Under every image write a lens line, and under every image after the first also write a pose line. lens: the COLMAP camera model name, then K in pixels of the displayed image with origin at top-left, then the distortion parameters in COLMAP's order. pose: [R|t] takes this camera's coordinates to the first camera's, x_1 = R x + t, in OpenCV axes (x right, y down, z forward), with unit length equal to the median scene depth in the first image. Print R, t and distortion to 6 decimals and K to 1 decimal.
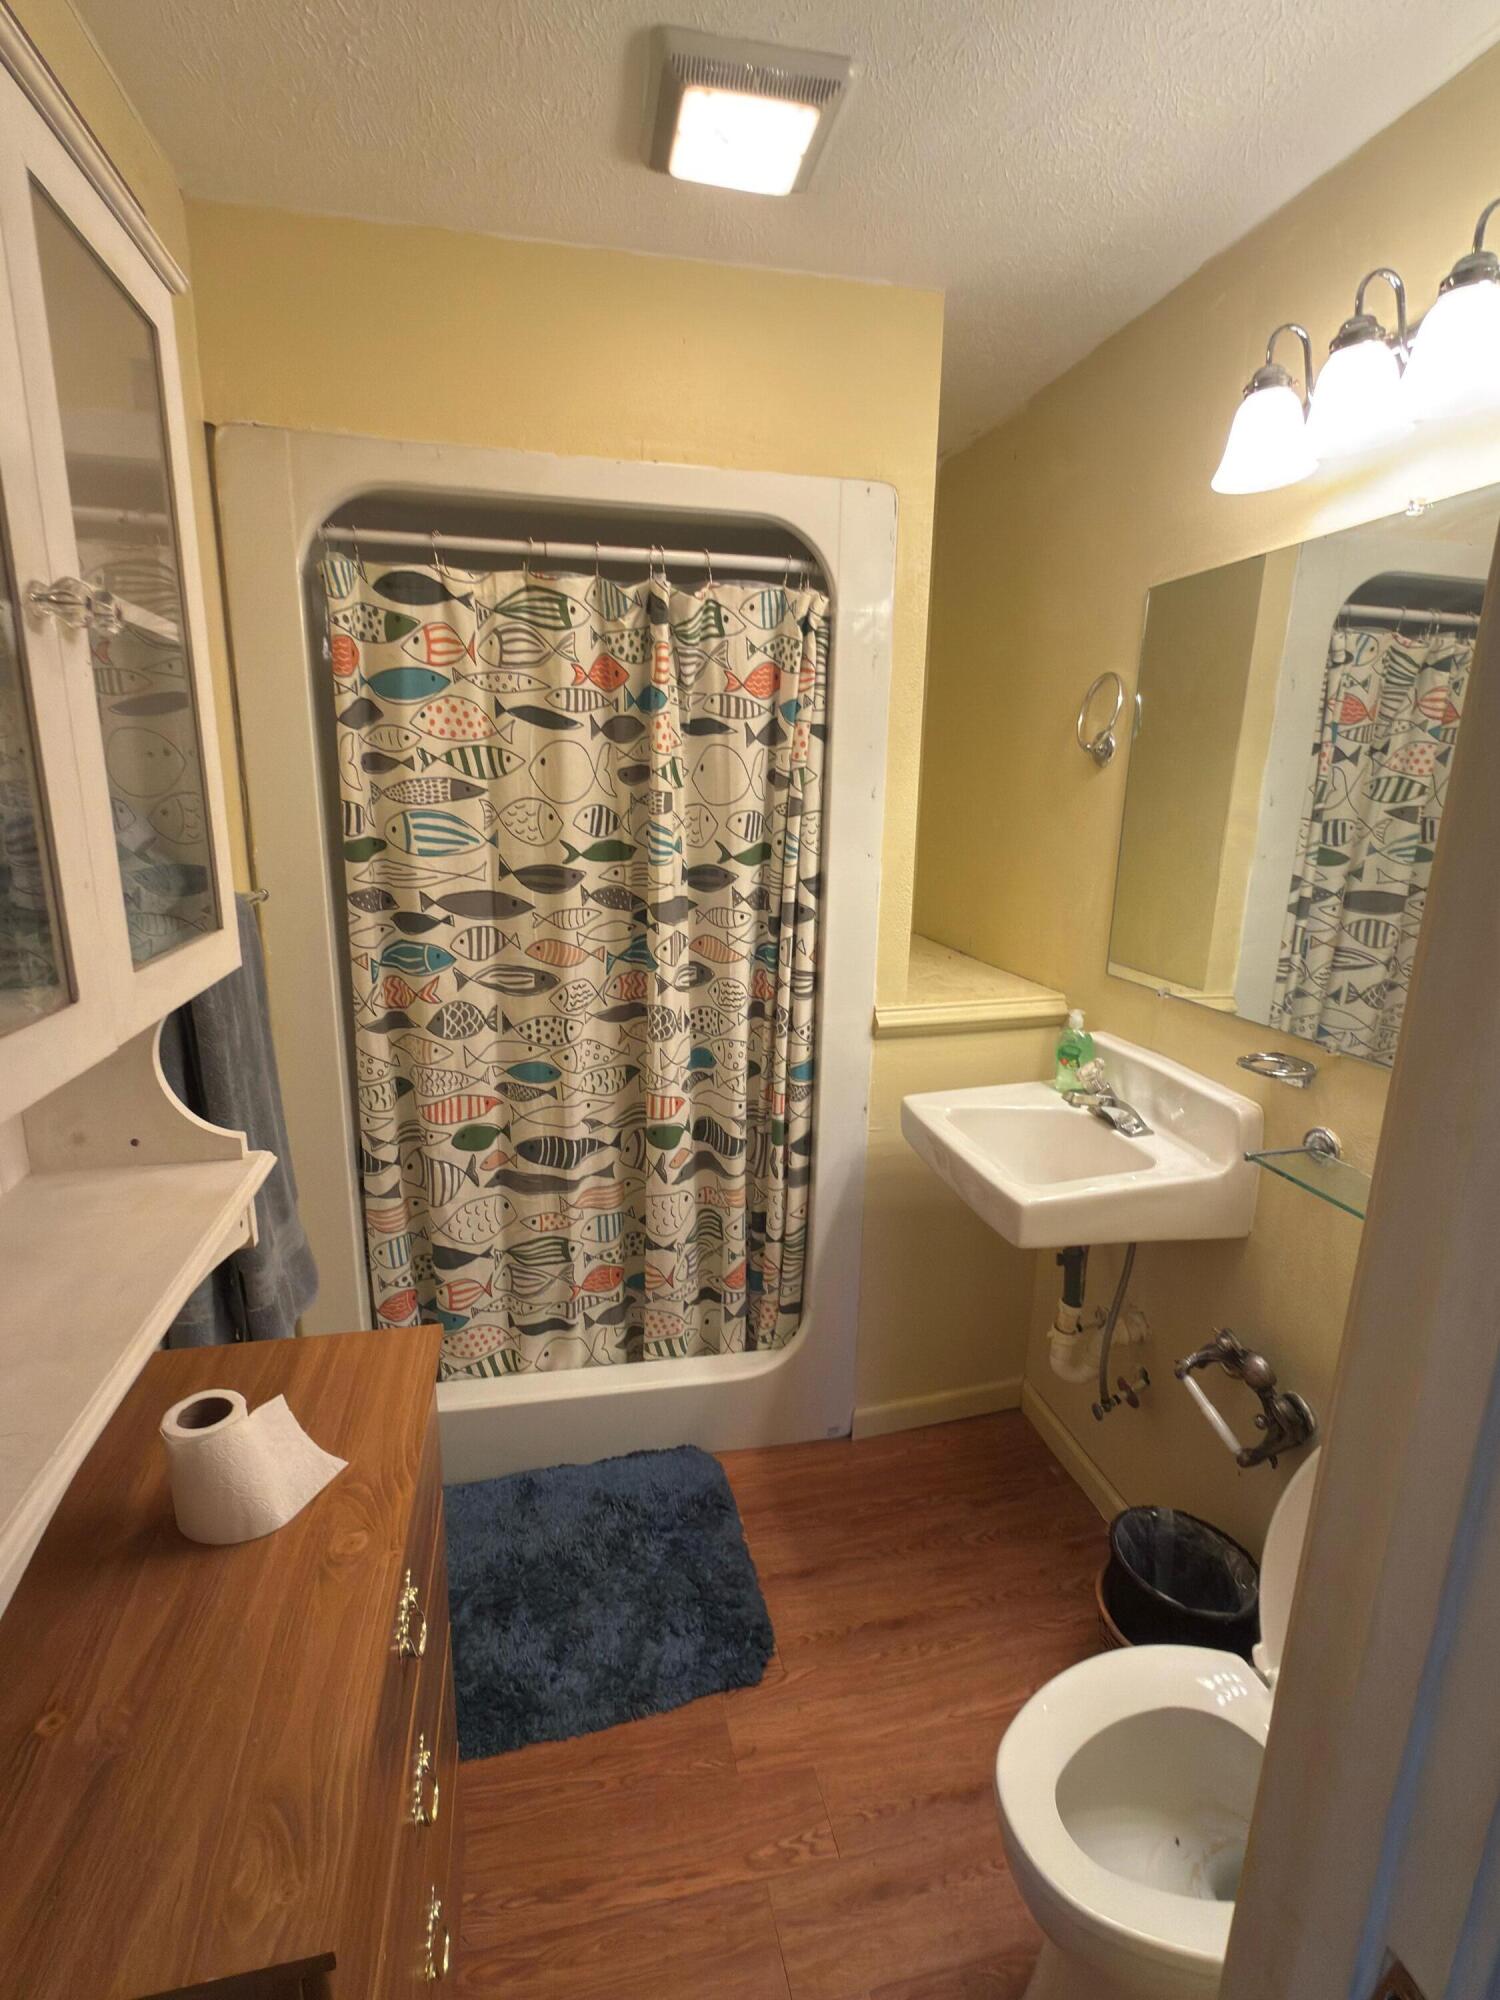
lens RADIAL K [[926.4, 0, 749.5], [0, 926.4, 998.7], [0, 0, 1]] dist [-0.006216, -0.000490]
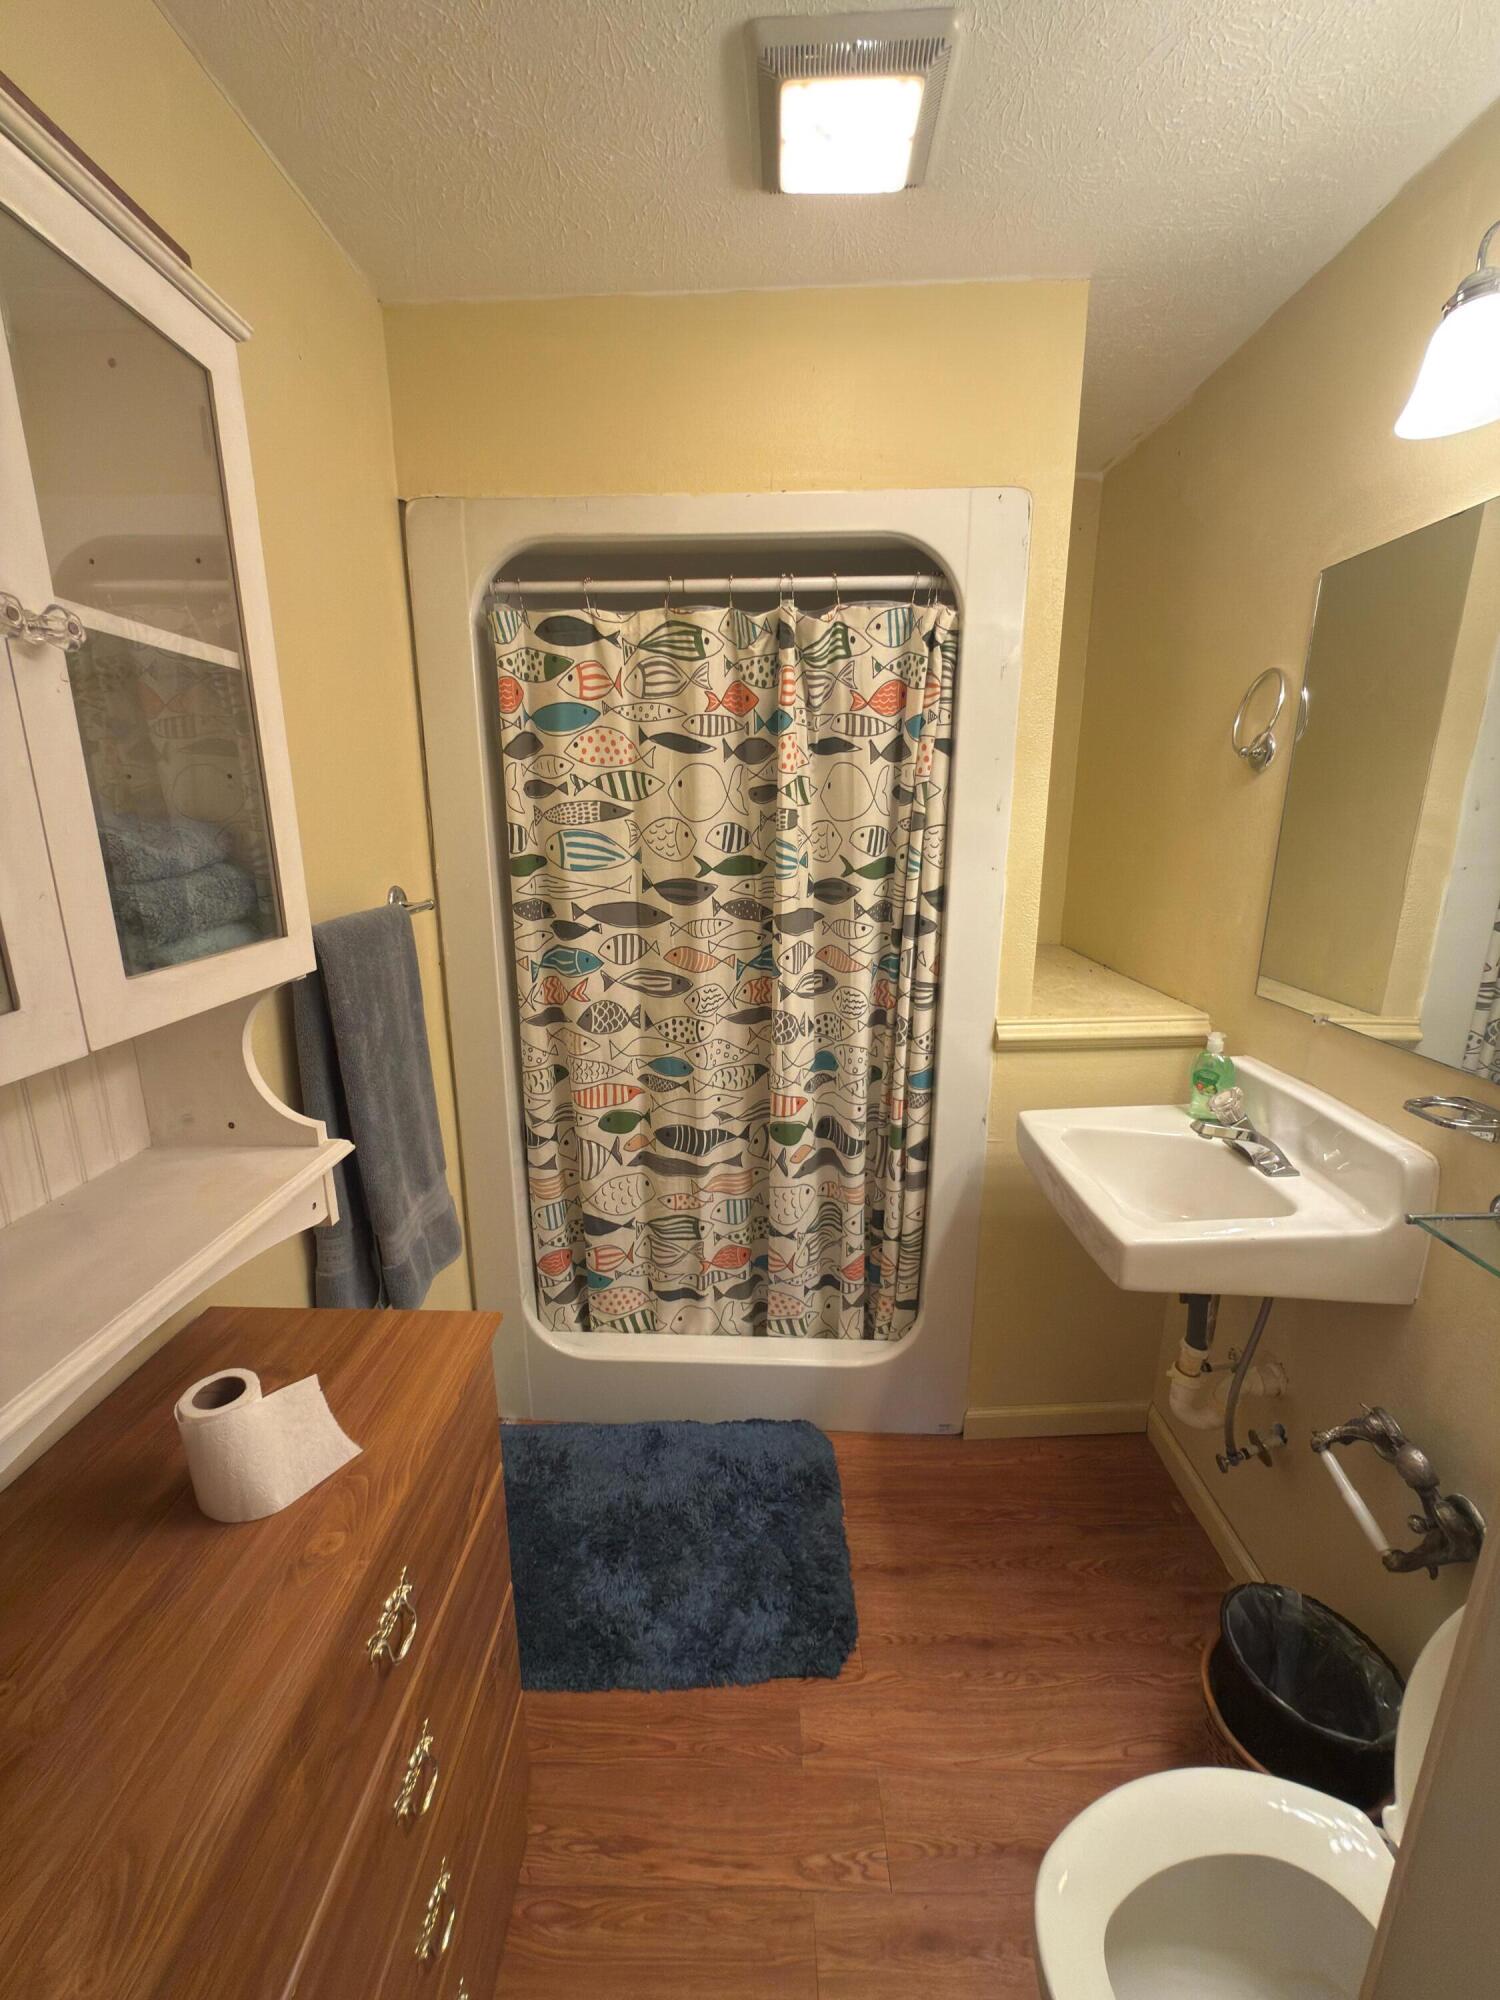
lens RADIAL K [[791.4, 0, 749.8], [0, 791.4, 1001.9], [0, 0, 1]] dist [-0.002440, -0.000926]
pose [[0.970324, 0.035410, -0.239200, 0.088882], [-0.033075, 0.999358, 0.013770, -0.015038], [0.239534, -0.005450, 0.970873, 0.114238]]
